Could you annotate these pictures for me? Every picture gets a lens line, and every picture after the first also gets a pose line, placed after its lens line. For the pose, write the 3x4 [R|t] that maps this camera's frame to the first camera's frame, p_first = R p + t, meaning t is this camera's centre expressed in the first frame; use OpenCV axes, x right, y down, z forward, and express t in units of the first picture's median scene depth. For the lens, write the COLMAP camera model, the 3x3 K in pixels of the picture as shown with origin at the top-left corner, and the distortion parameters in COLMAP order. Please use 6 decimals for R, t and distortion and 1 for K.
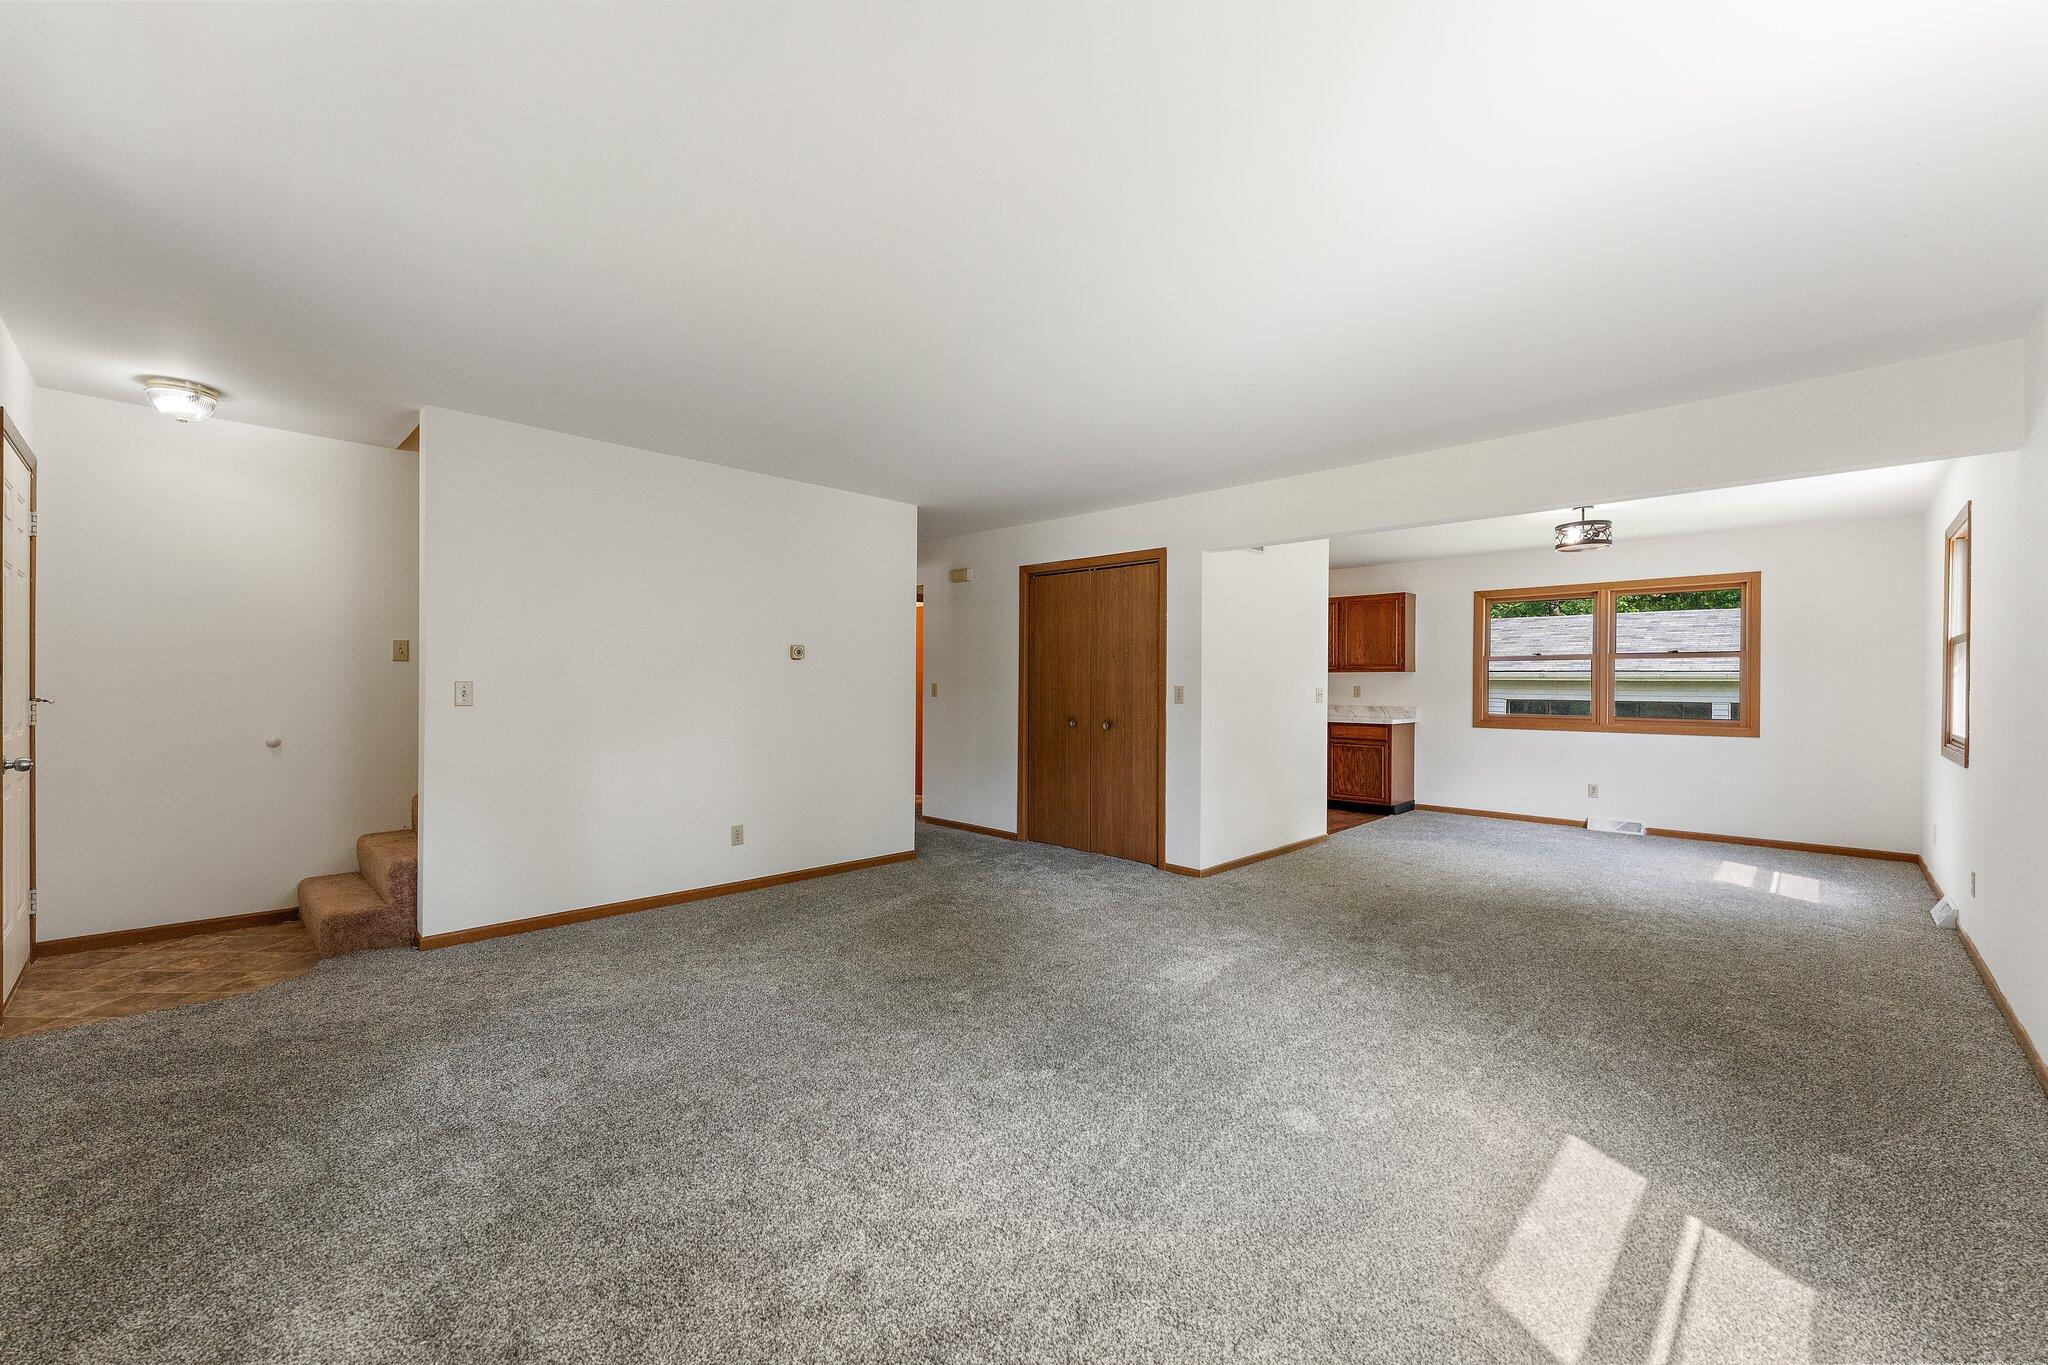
lens RADIAL K [[823.7, 0, 1014.1], [0, 823.7, 679.3], [0, 0, 1]] dist [0.000603, 0.000234]
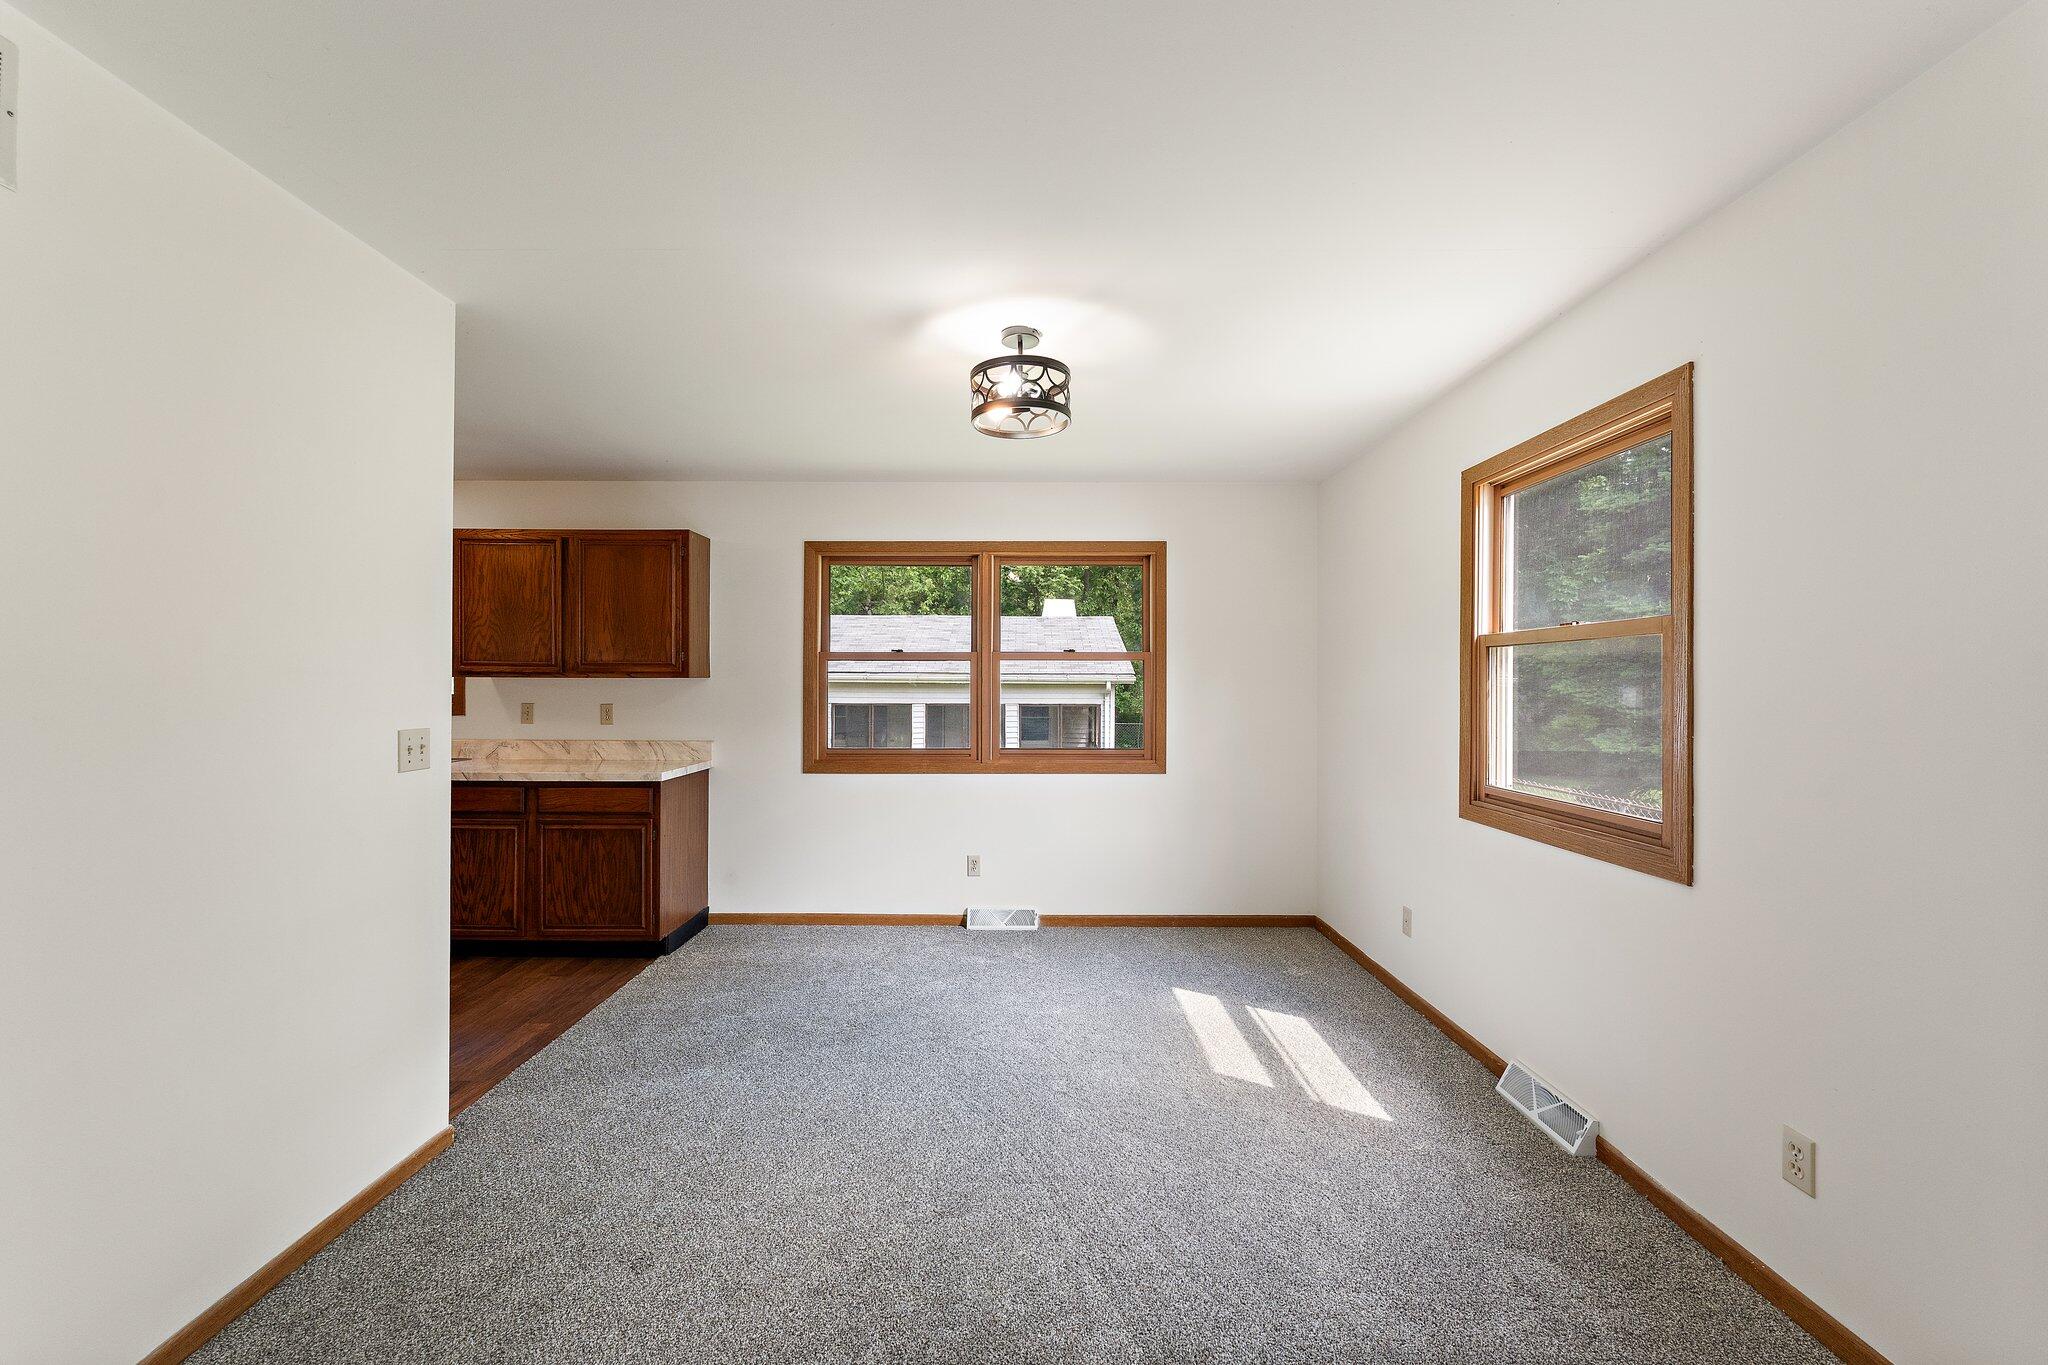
lens RADIAL K [[823.7, 0, 1016.1], [0, 823.7, 682.4], [0, 0, 1]] dist [0.000603, 0.000234]
pose [[0.719165, -0.002279, 0.694835, 0.261045], [-0.001189, 0.999989, 0.004512, -0.008787], [-0.694838, -0.004071, 0.719155, 0.477383]]
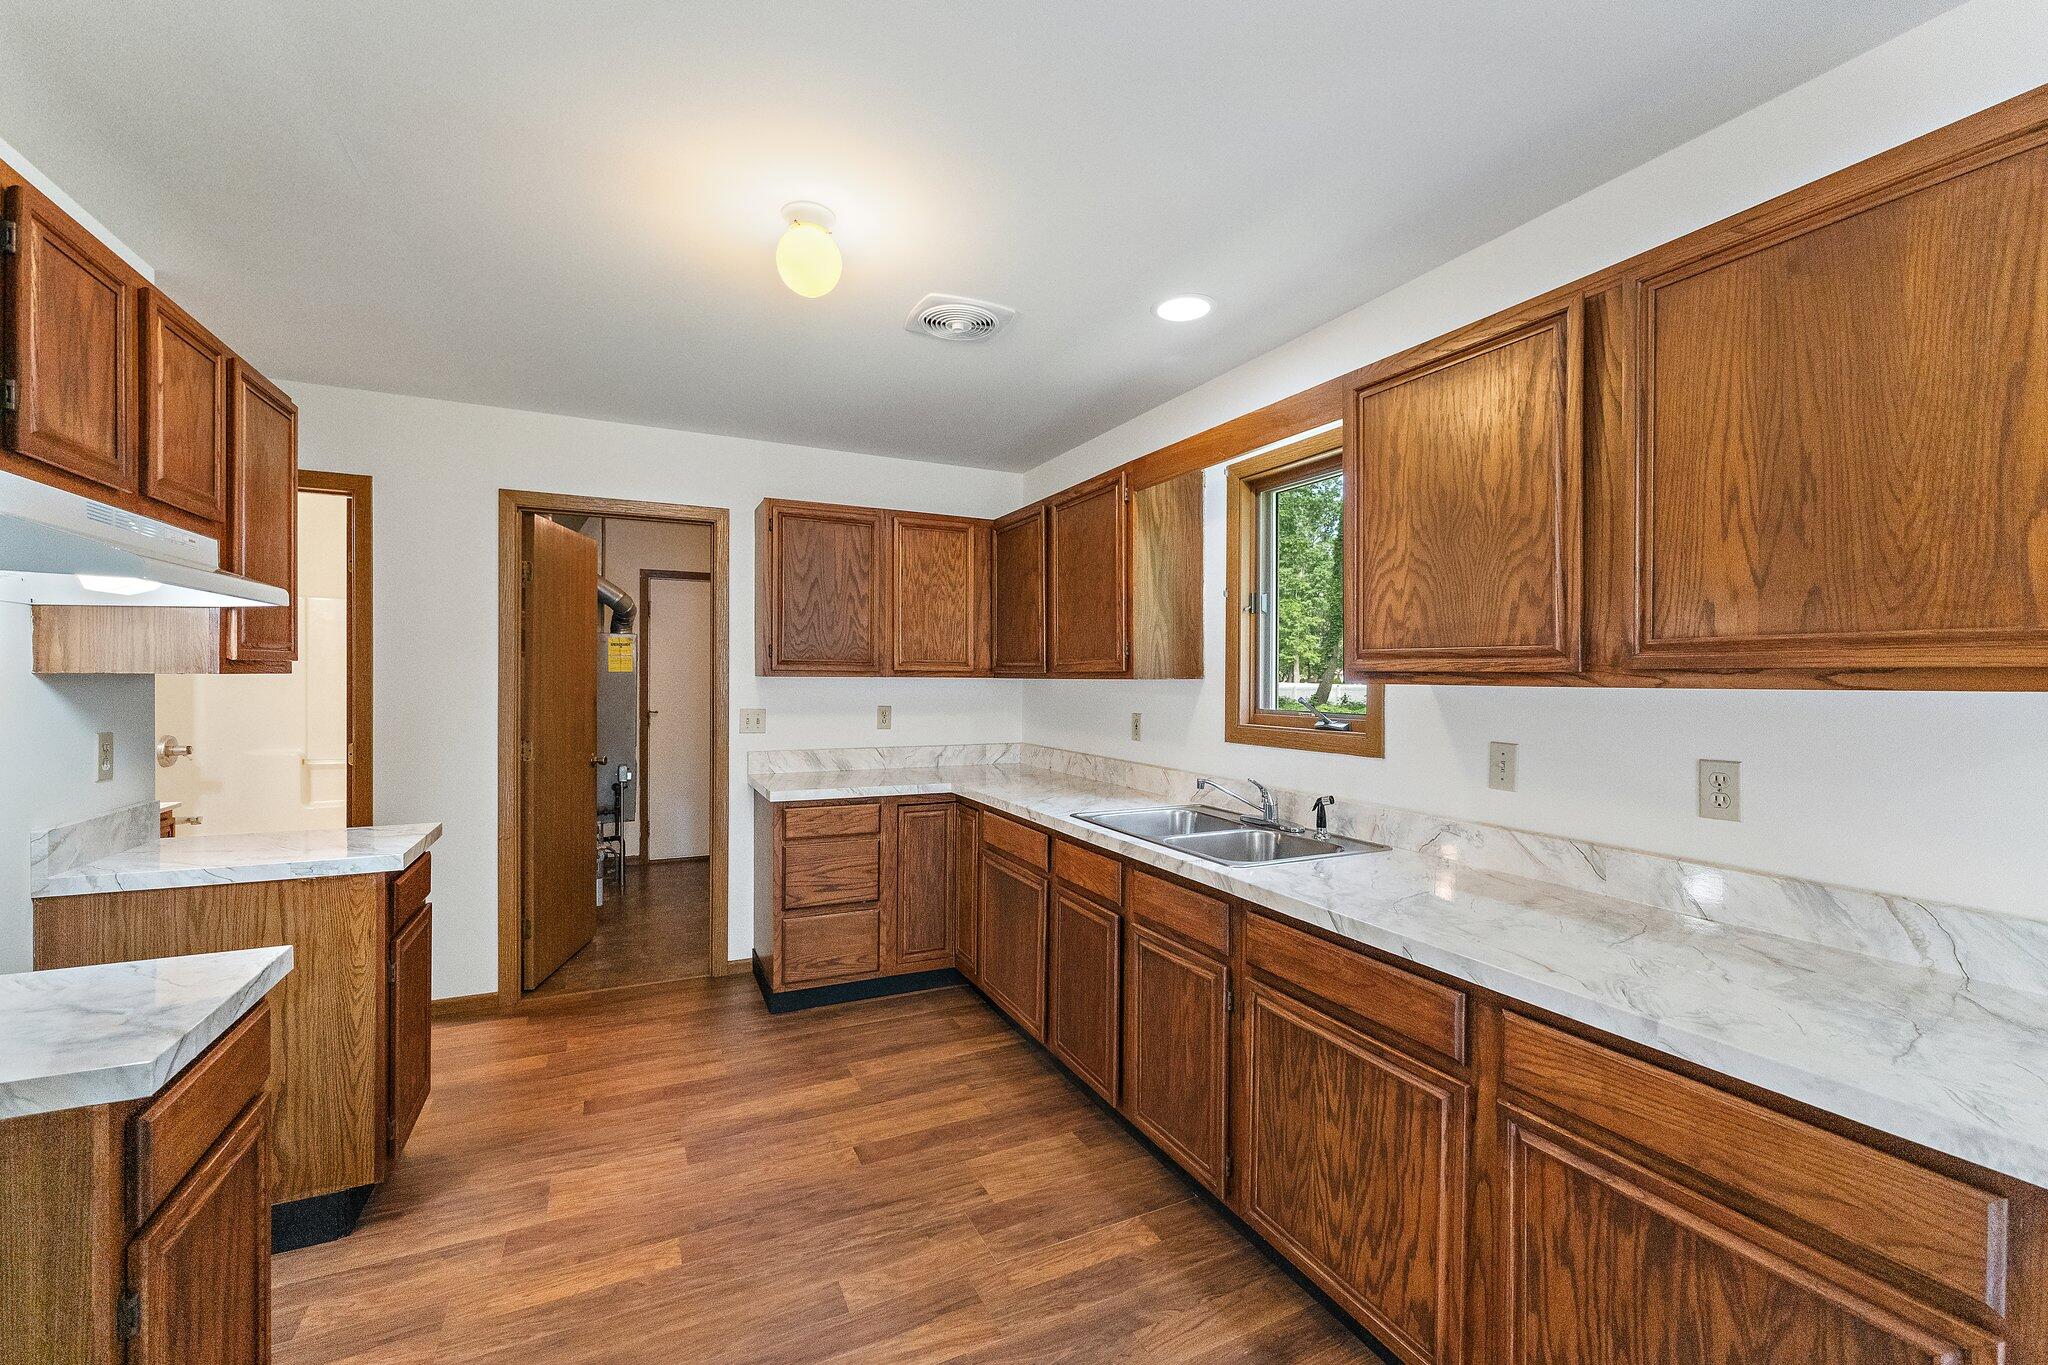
lens RADIAL K [[823.7, 0, 1023.4], [0, 823.7, 682.0], [0, 0, 1]] dist [0.000603, 0.000234]
pose [[0.939965, 0.003985, -0.341248, 0.366501], [-0.002740, 0.999988, 0.004130, -0.010635], [0.341260, -0.002947, 0.939964, 0.851509]]
